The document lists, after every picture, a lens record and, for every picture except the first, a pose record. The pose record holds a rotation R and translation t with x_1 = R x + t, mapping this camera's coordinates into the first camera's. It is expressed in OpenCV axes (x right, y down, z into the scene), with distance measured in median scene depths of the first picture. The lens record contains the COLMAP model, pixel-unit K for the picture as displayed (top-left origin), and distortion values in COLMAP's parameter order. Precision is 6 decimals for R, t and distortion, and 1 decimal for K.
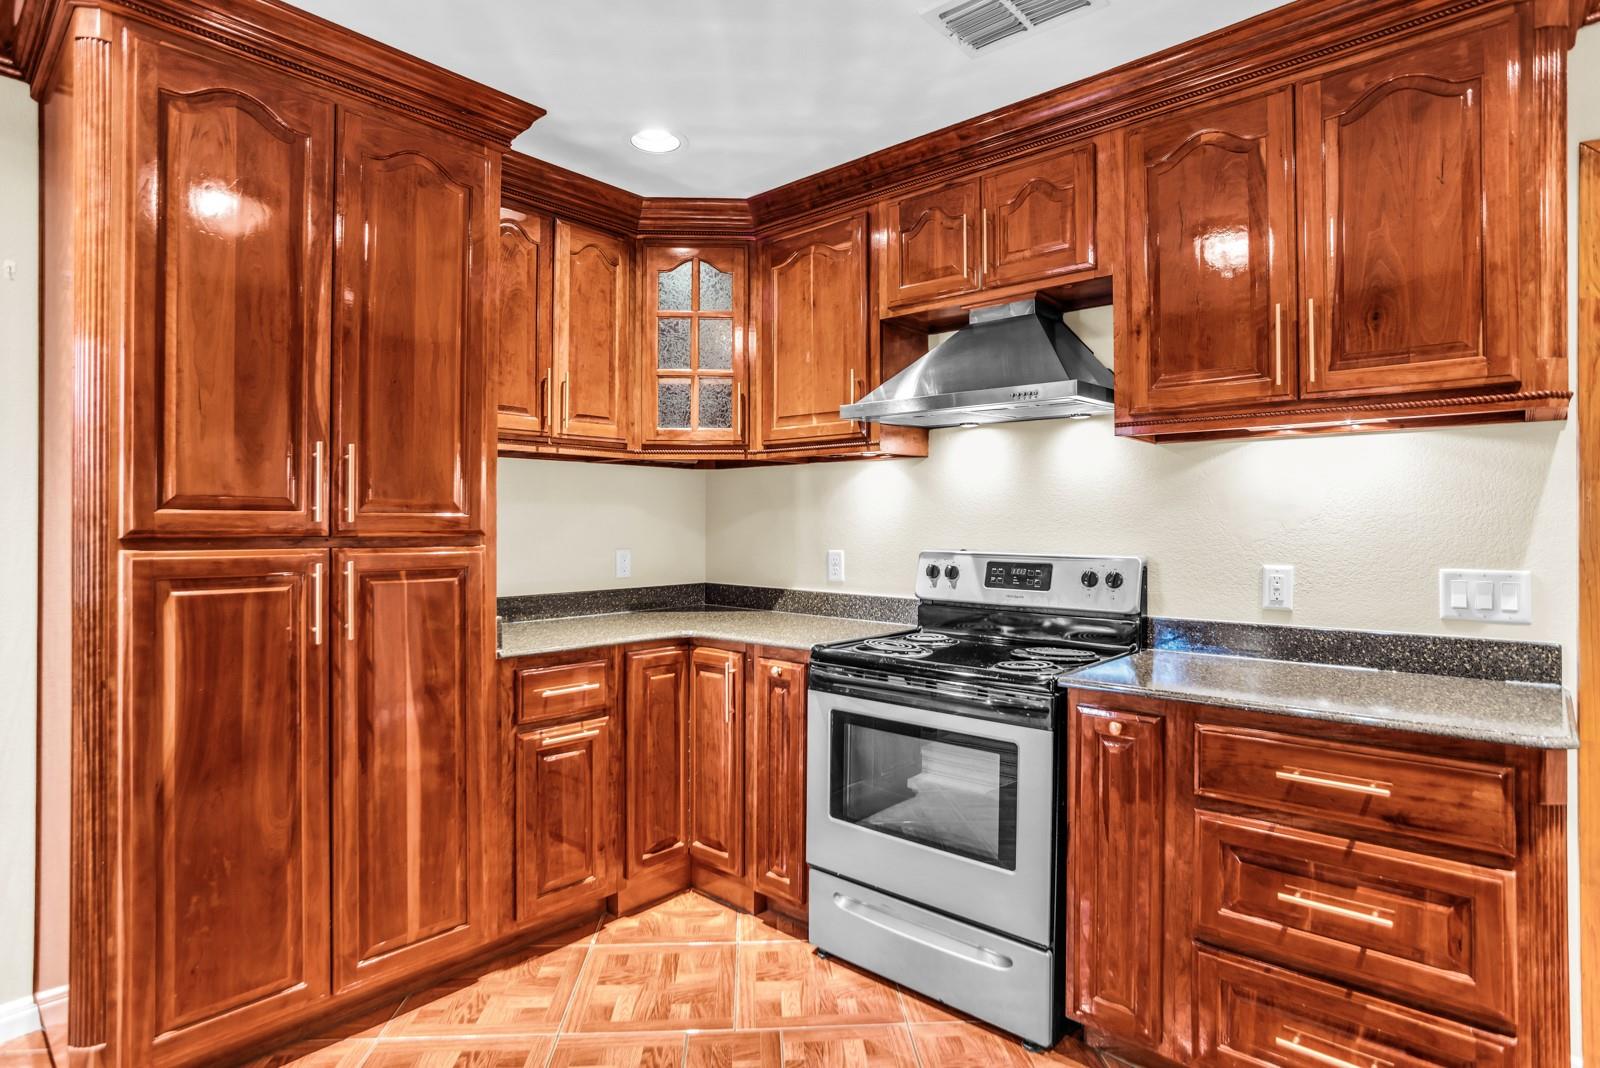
lens RADIAL K [[865.3, 0, 800.0], [0, 865.3, 534.0], [0, 0, 1]] dist [-0.004727, -0.000271]
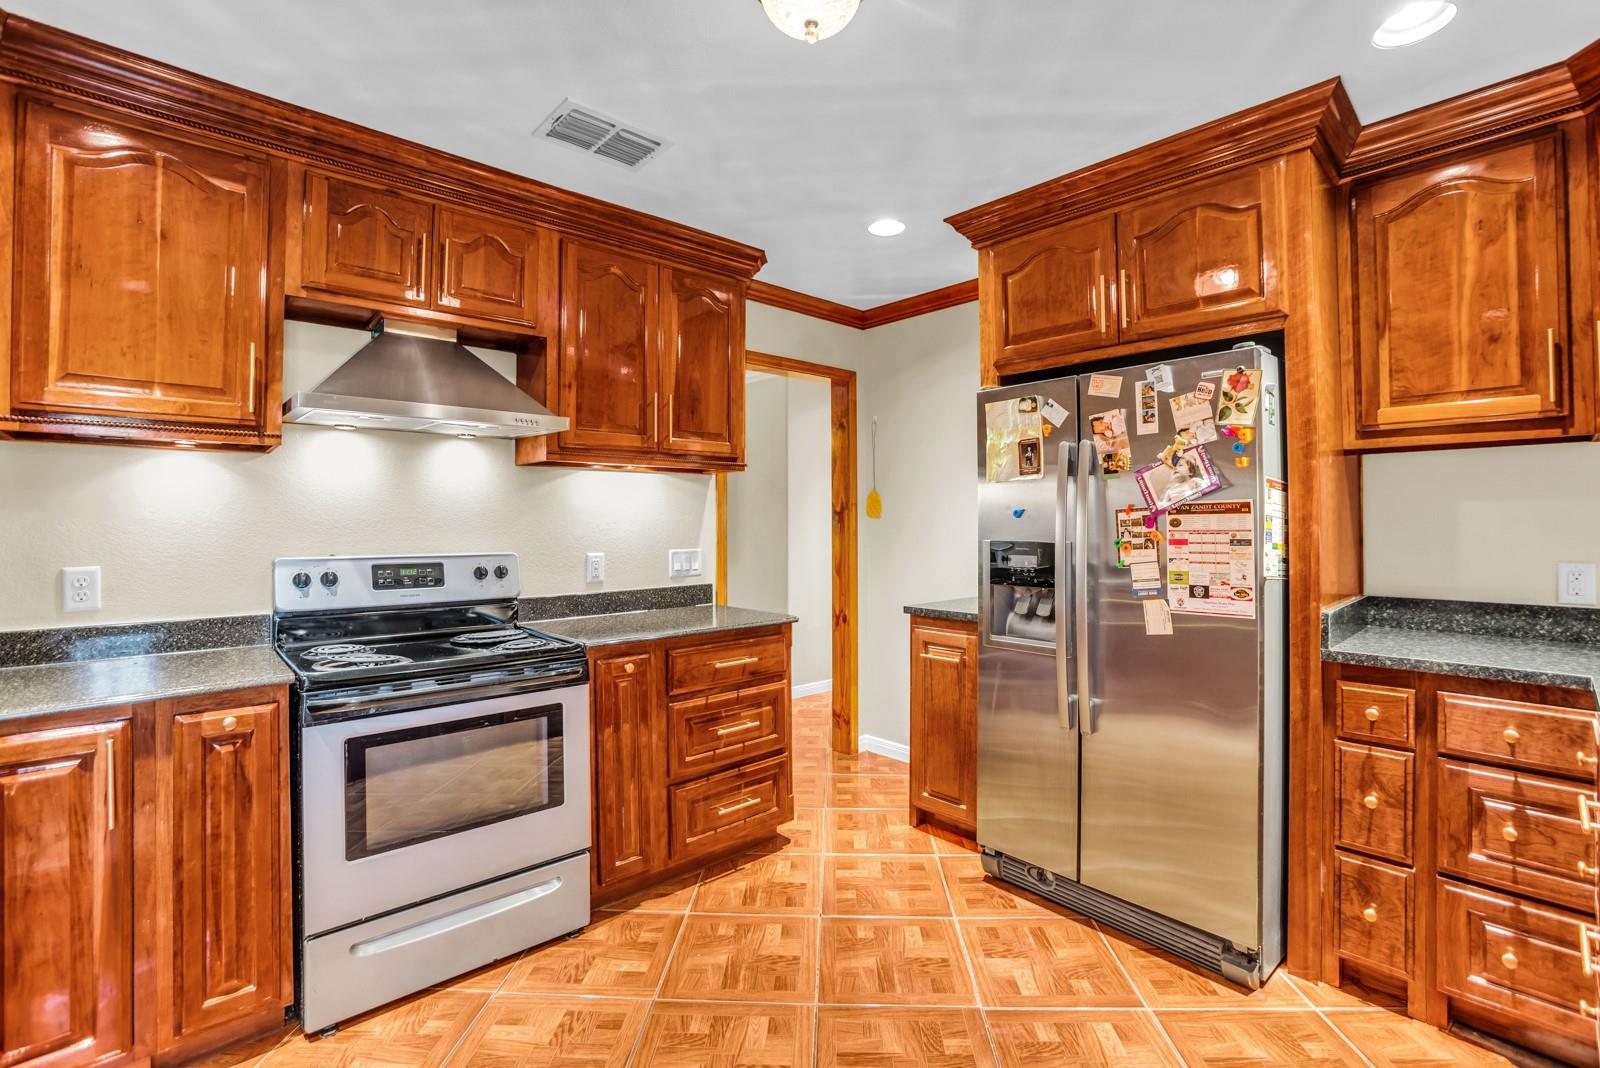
lens RADIAL K [[723.0, 0, 800.3], [0, 723.0, 530.6], [0, 0, 1]] dist [0.001357, 0.000398]
pose [[0.125232, -0.010593, 0.992071, -0.641717], [0.017678, 0.999808, 0.008444, -0.007964], [-0.991970, 0.016480, 0.125395, 0.450646]]
